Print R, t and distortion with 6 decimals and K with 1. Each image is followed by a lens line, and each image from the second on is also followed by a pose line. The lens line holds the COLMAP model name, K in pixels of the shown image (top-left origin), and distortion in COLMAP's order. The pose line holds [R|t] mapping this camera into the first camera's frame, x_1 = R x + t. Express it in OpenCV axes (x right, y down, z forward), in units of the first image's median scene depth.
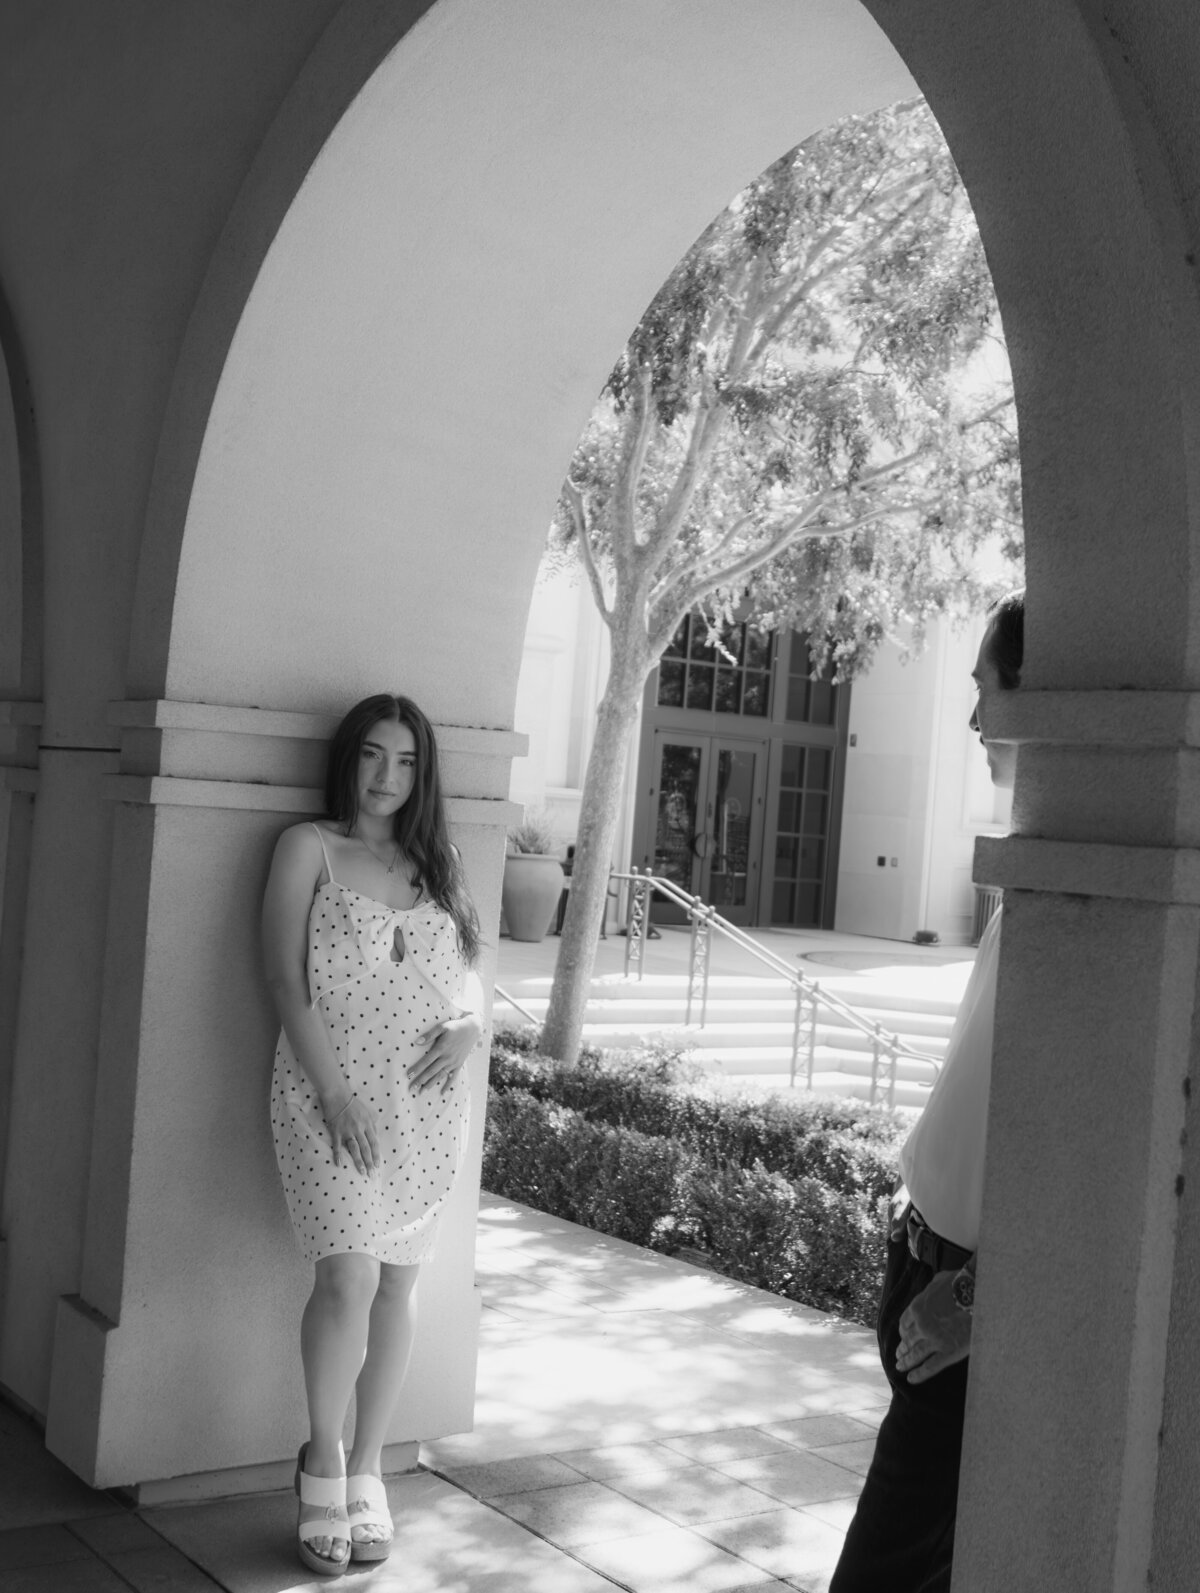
lens RADIAL K [[1974.1, 0, 601.3], [0, 1974.1, 807.2], [0, 0, 1]] dist [-0.023752, 0.019443]
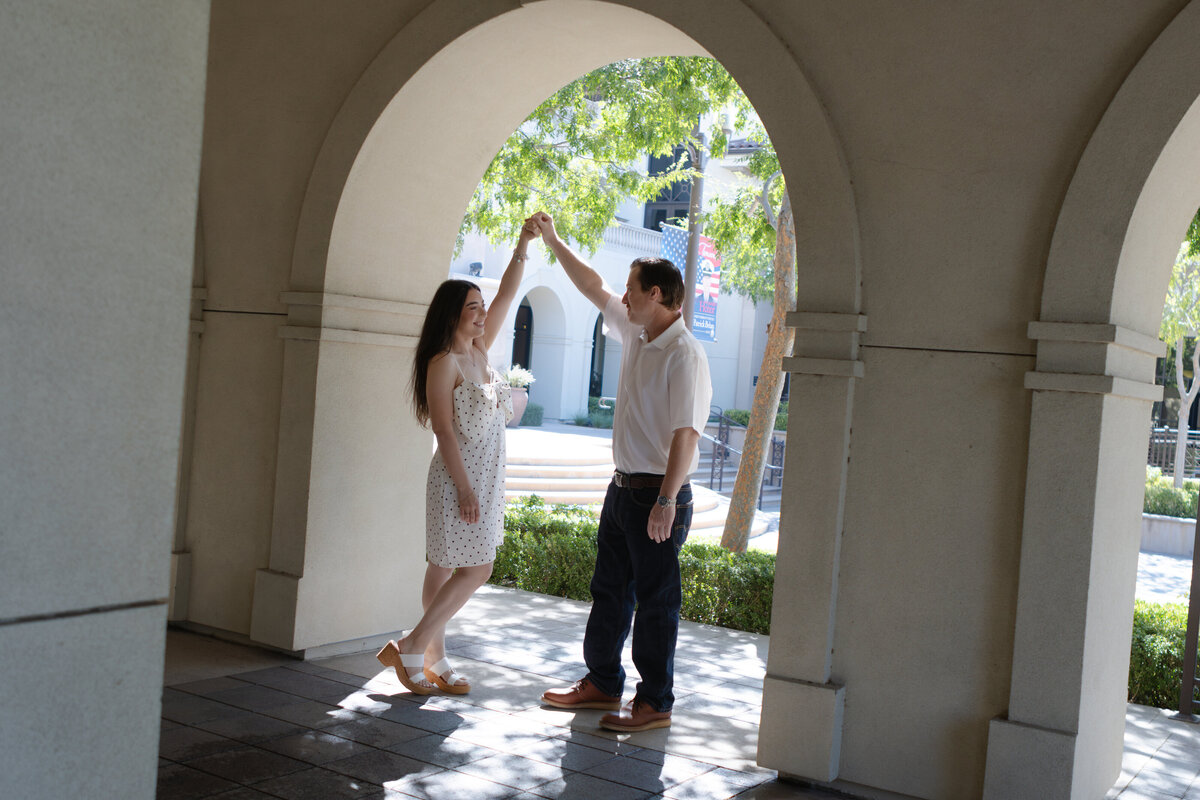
lens RADIAL K [[1301.4, 0, 600.0], [0, 1301.4, 400.0], [0, 0, 1]] dist [-0.004020, 0.000864]
pose [[0.932382, -0.009113, 0.361360, -0.444316], [-0.008944, 0.998795, 0.048265, -0.007452], [-0.361364, -0.048233, 0.931176, -0.450982]]
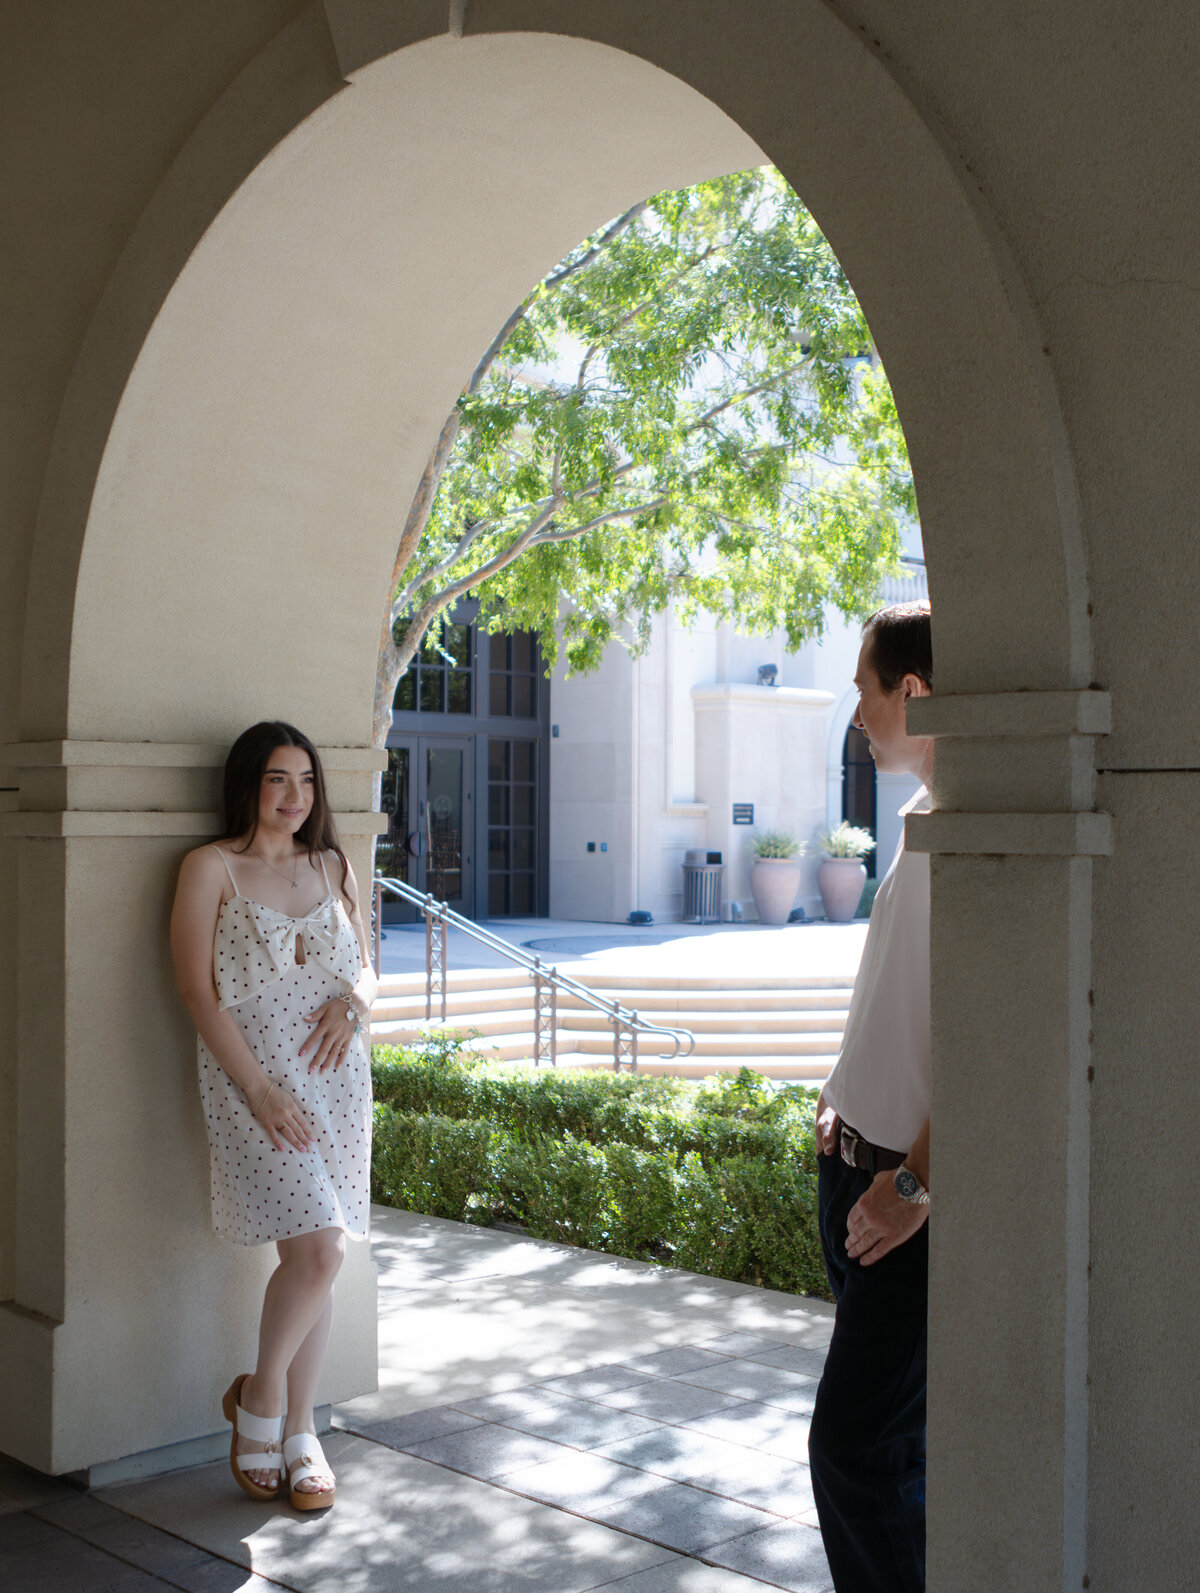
lens RADIAL K [[1974.1, 0, 601.3], [0, 1974.1, 807.2], [0, 0, 1]] dist [-0.023752, 0.019443]
pose [[0.985154, -0.067033, 0.158045, -0.103078], [0.066676, 0.997746, 0.007562, -0.006171], [-0.158195, 0.003088, 0.987403, -0.106650]]
